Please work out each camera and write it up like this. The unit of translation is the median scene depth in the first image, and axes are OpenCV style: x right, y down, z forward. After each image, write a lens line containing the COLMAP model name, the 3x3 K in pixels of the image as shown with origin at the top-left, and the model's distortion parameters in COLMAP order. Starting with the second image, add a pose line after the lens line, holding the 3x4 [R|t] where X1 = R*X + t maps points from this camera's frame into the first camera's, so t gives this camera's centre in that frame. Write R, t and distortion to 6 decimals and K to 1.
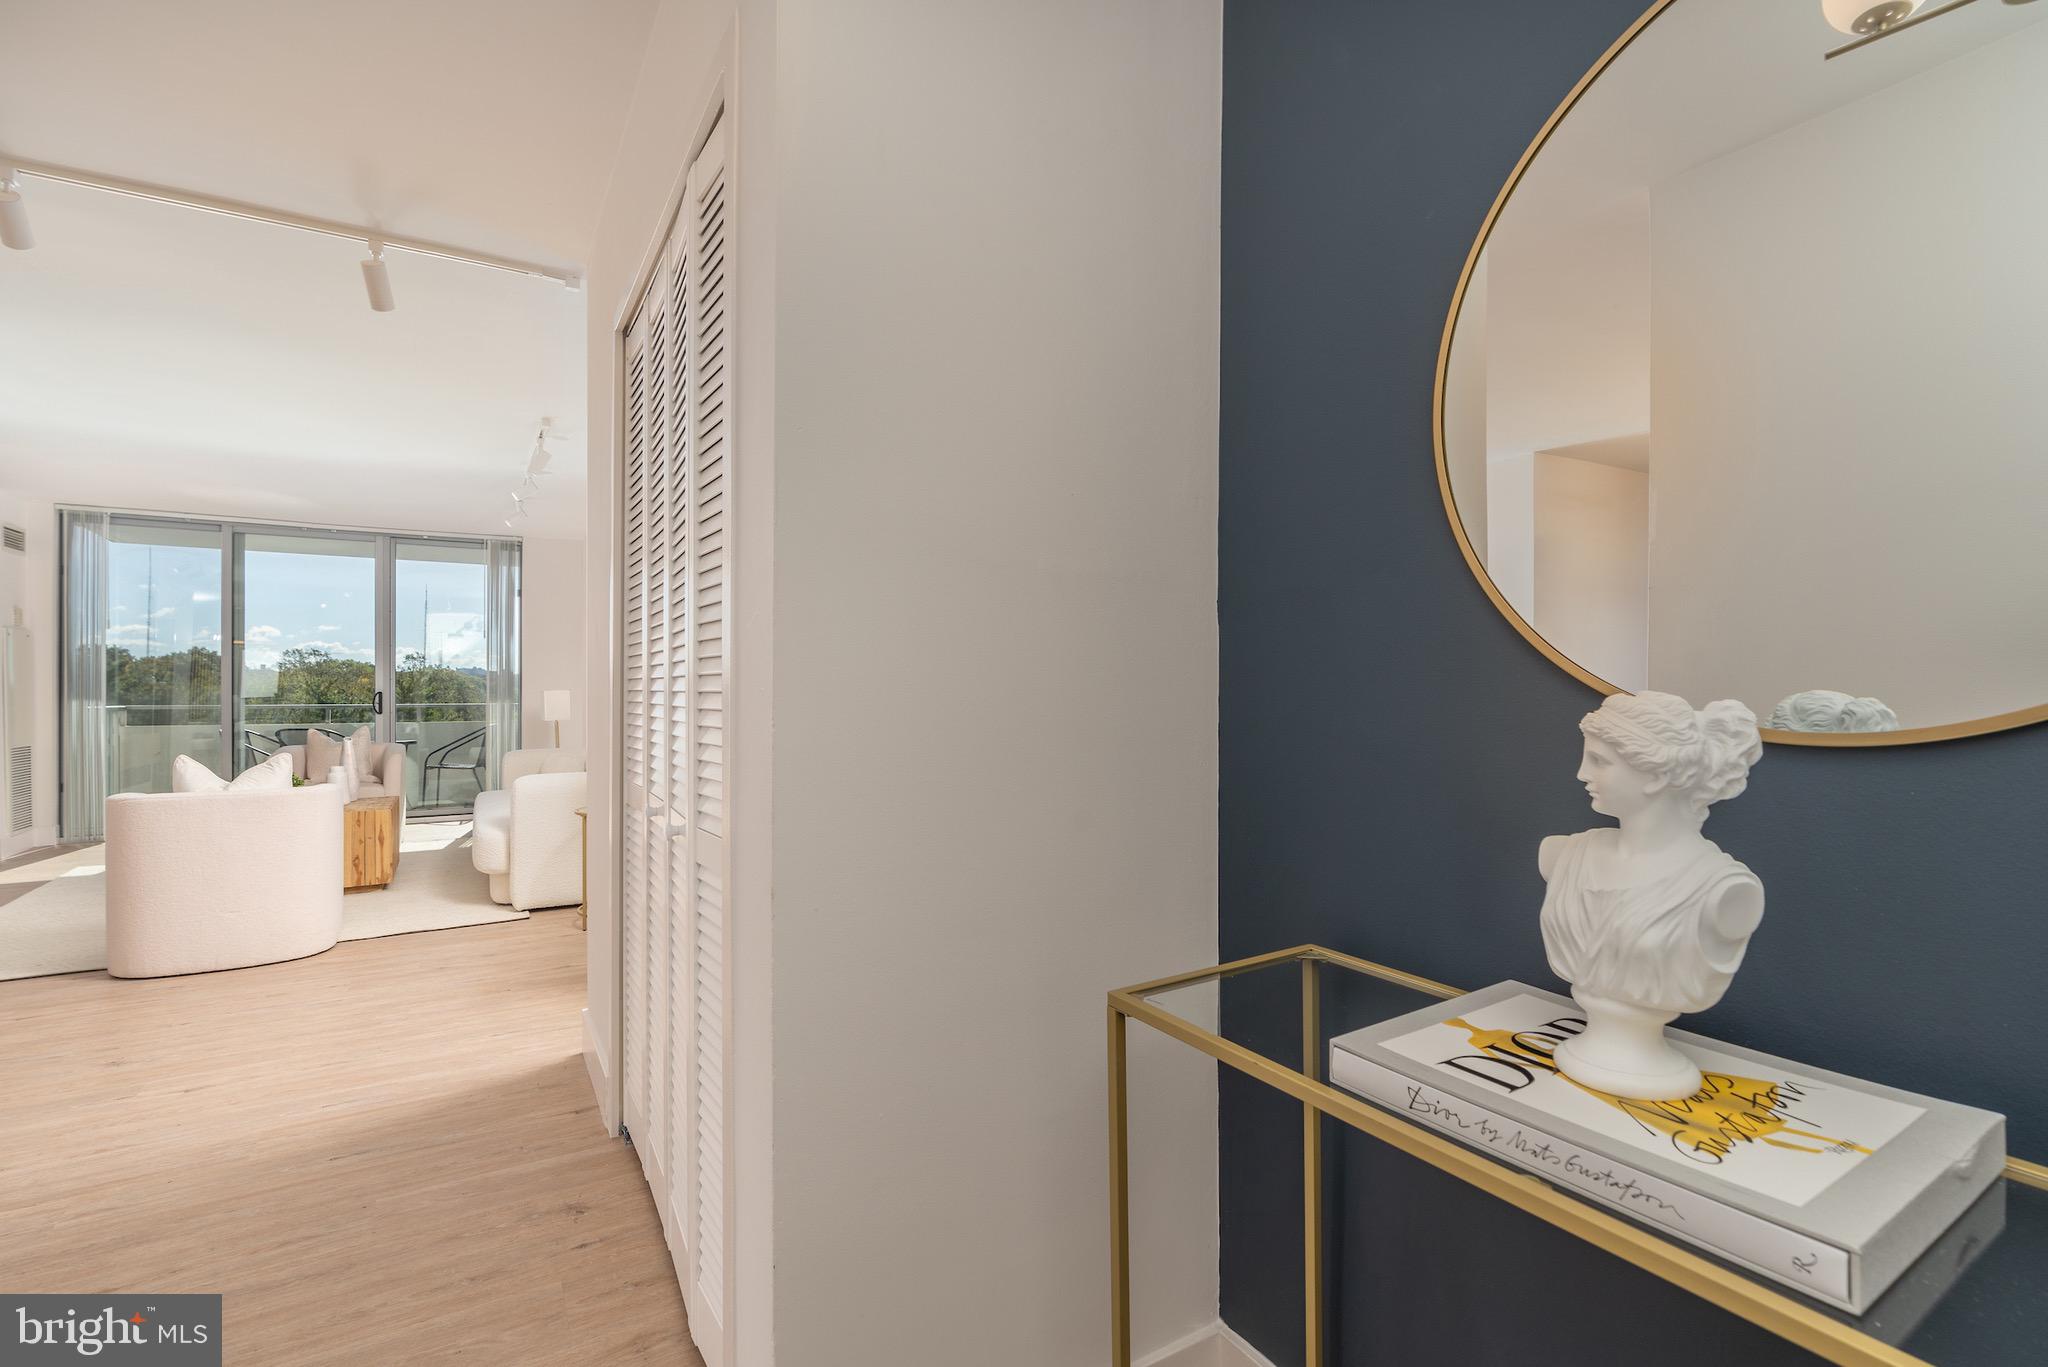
lens RADIAL K [[918.7, 0, 970.9], [0, 918.7, 691.1], [0, 0, 1]] dist [-0.002905, 0.000419]
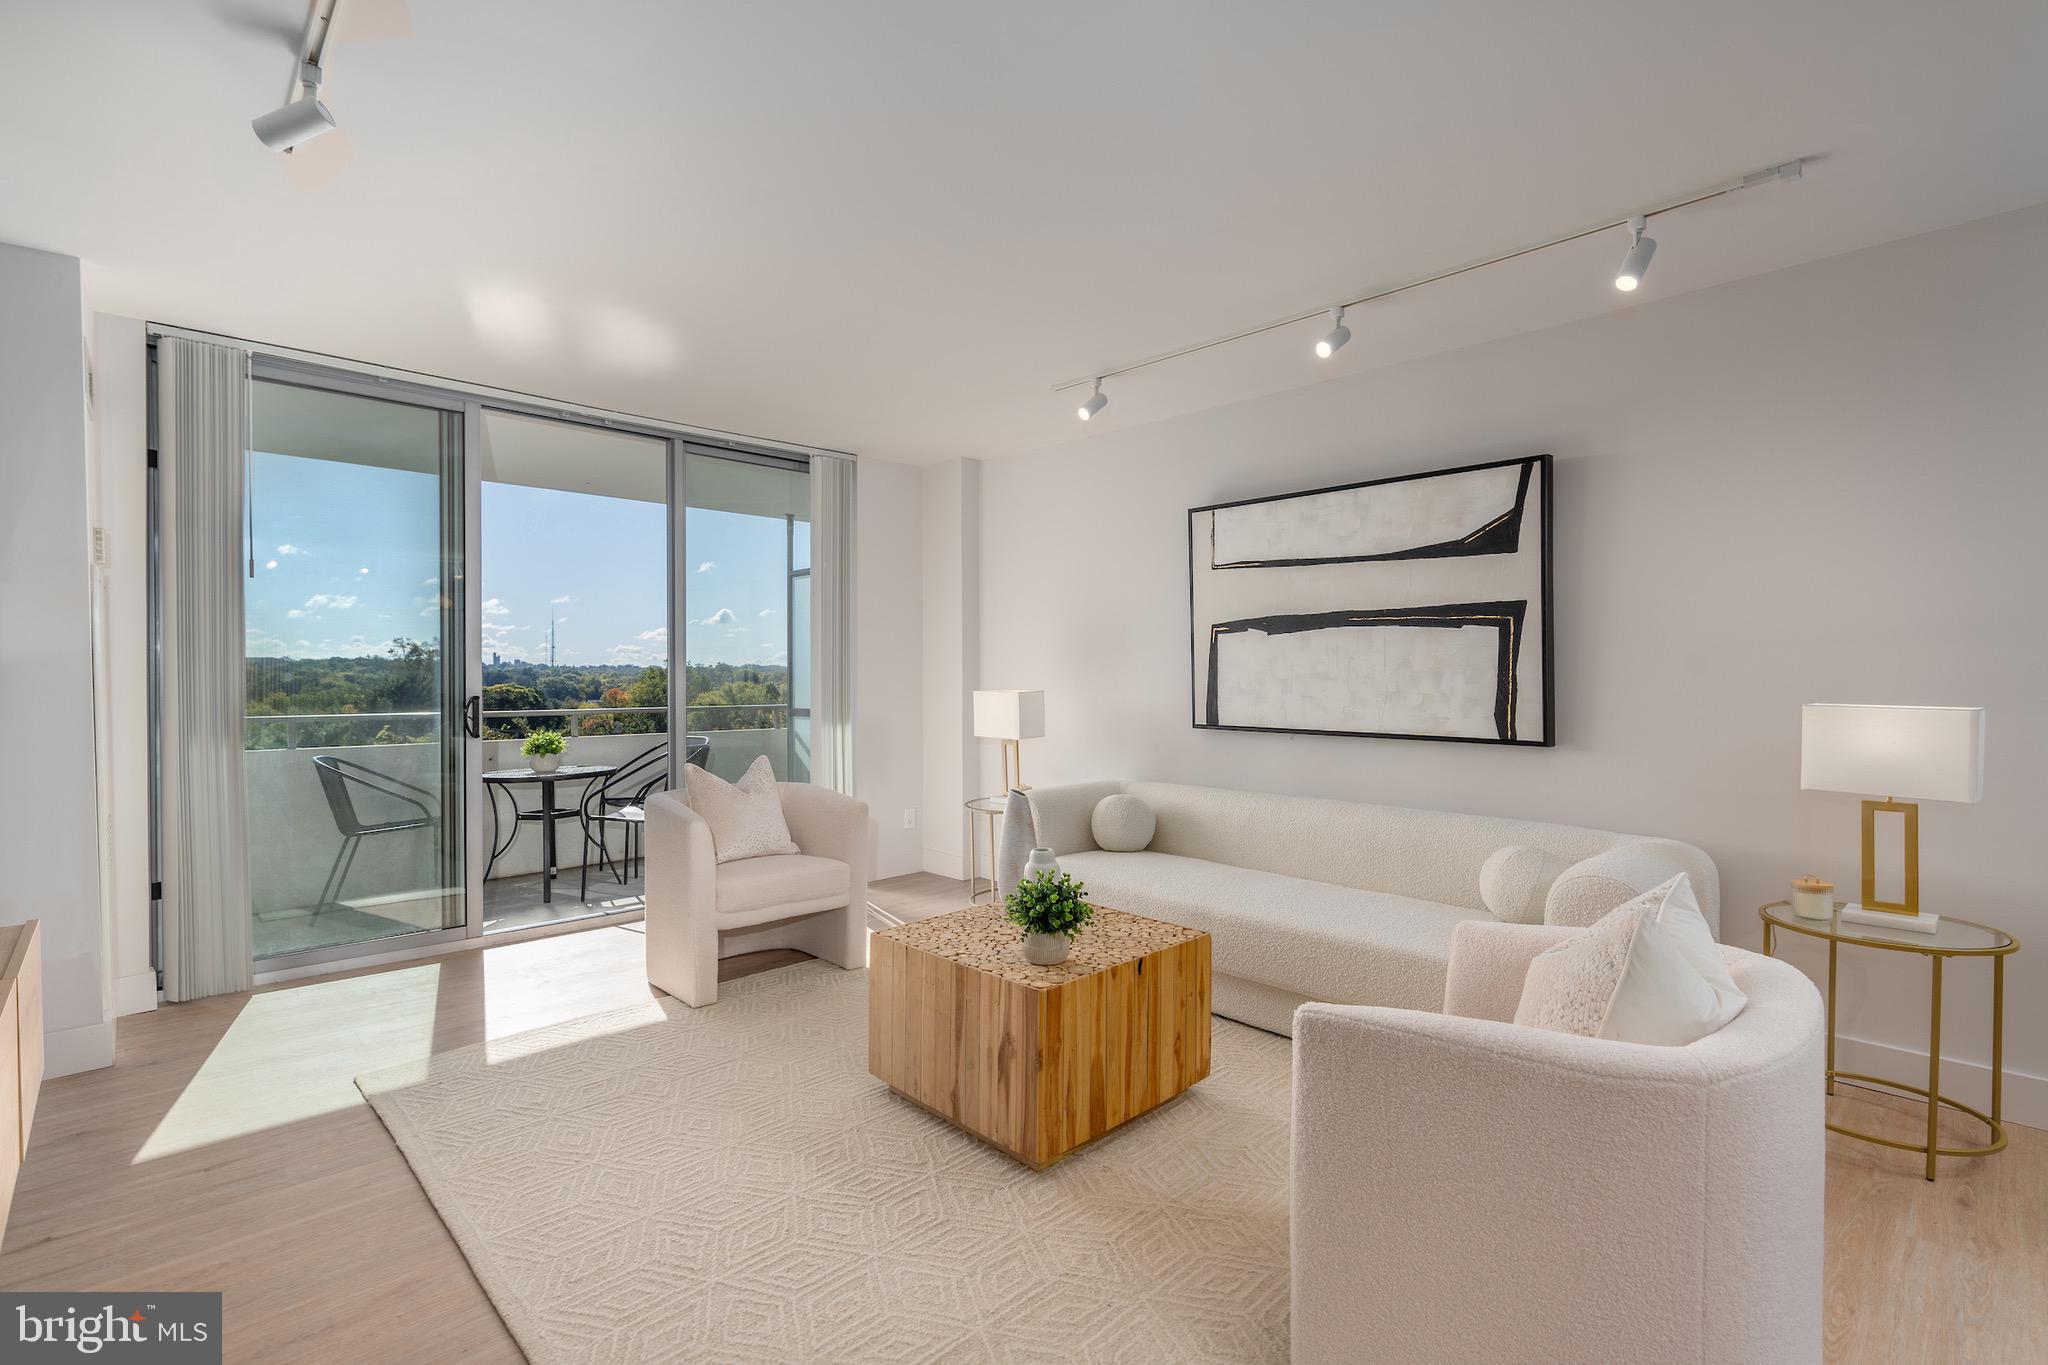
lens RADIAL K [[933.0, 0, 1011.5], [0, 933.0, 687.1], [0, 0, 1]] dist [-0.004207, -0.000209]
pose [[0.971150, -0.004477, 0.238429, -0.635715], [0.002565, 0.999962, 0.008331, -0.009252], [-0.238457, -0.007479, 0.971124, 0.385346]]
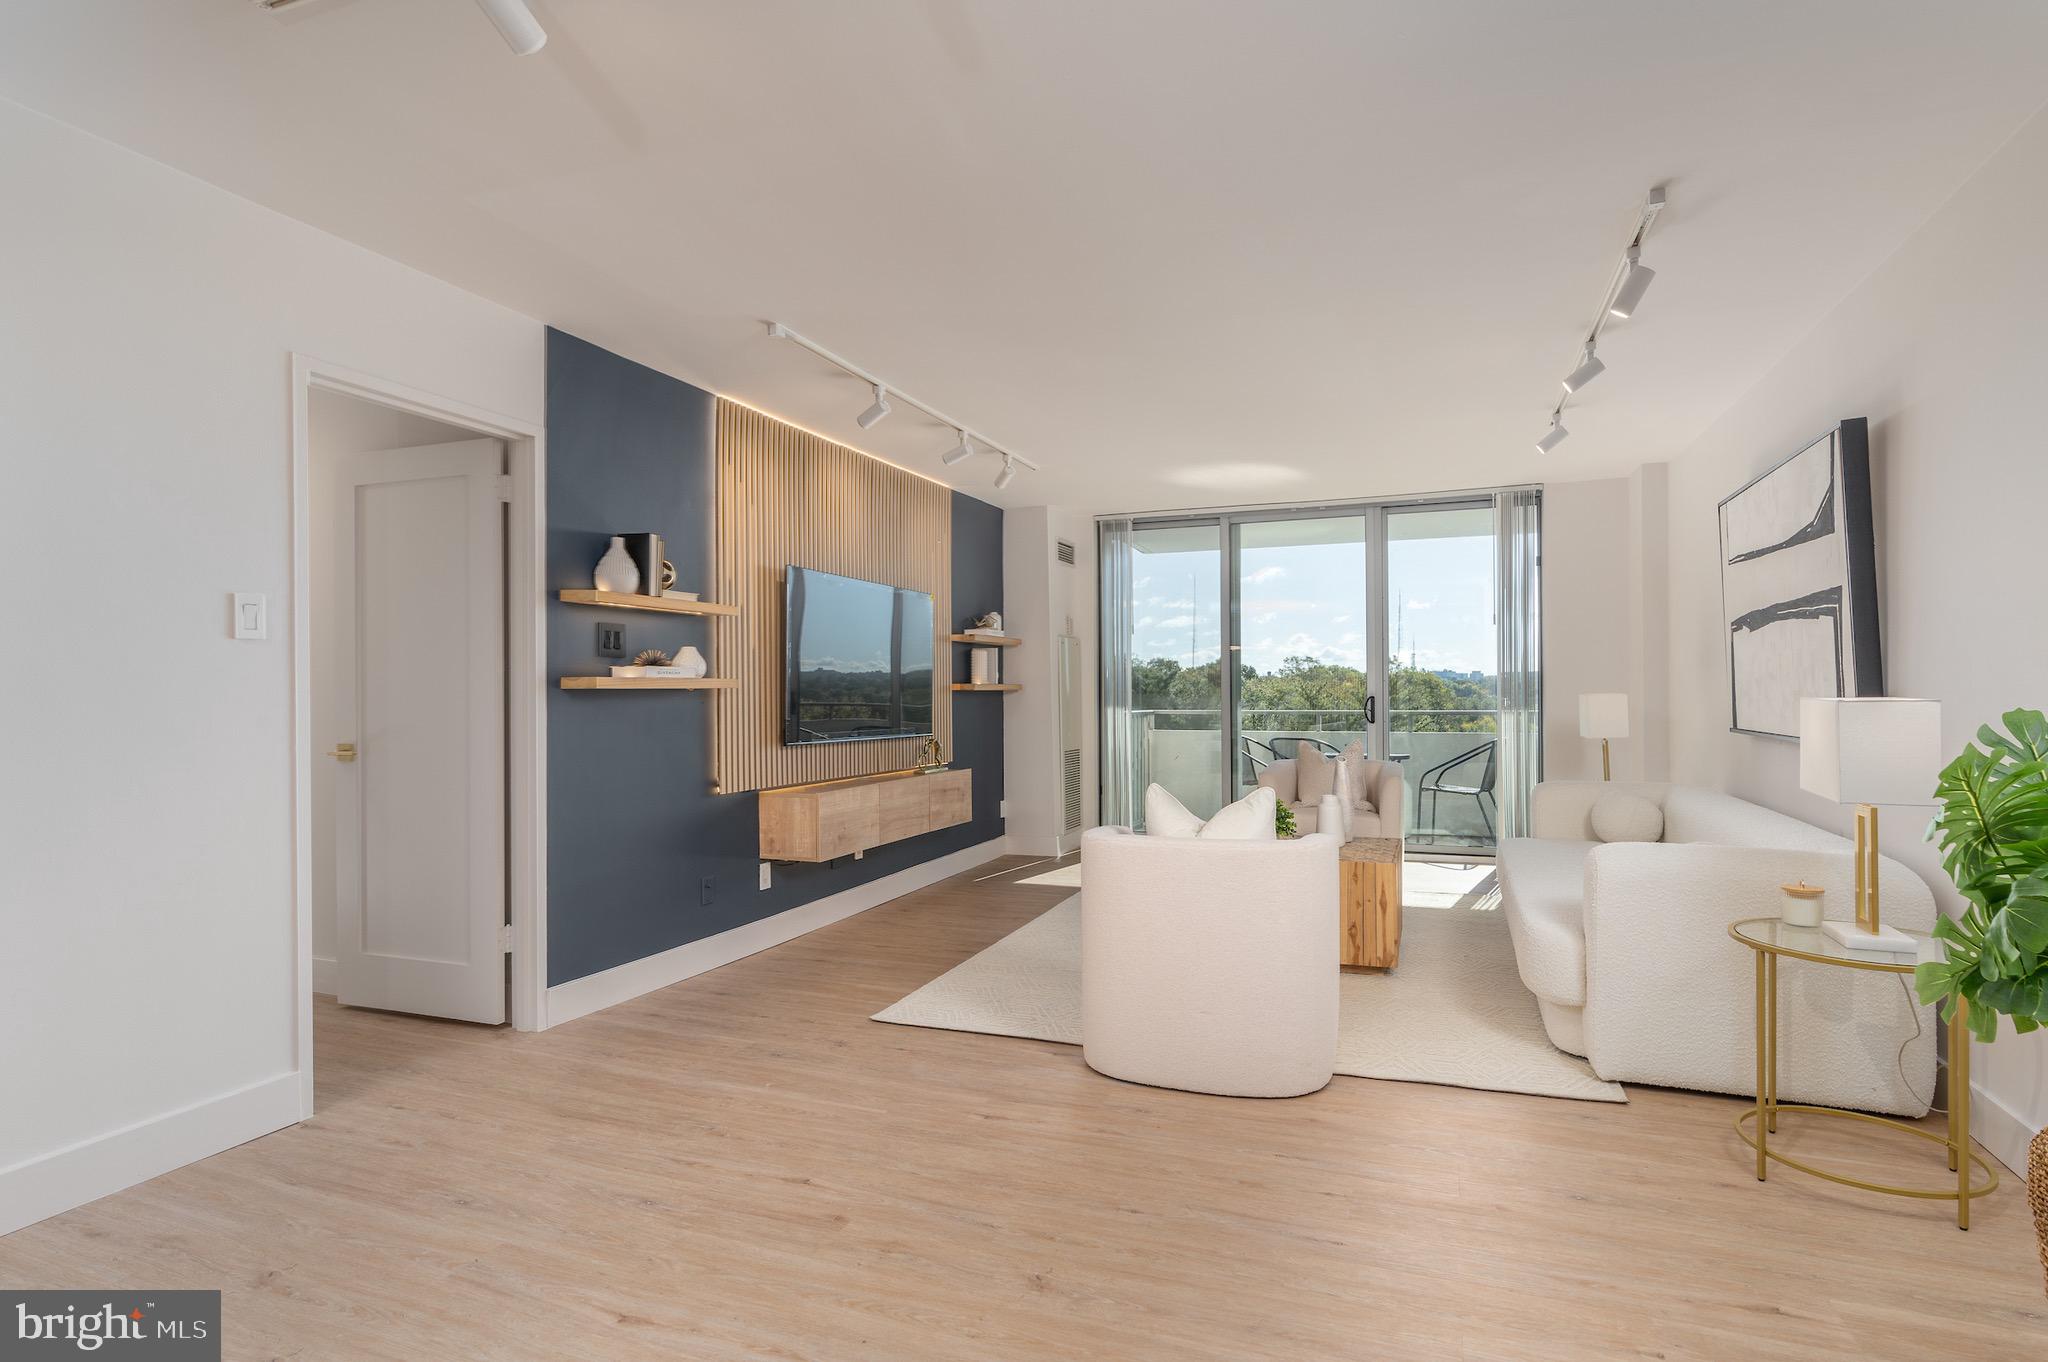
lens RADIAL K [[1011.6, 0, 1064.3], [0, 1011.6, 685.8], [0, 0, 1]] dist [-0.003374, -0.000112]
pose [[0.654470, -0.010438, -0.756016, -0.153927], [0.004255, 0.999940, -0.010123, -0.000617], [0.756076, 0.003408, 0.654475, 0.219652]]
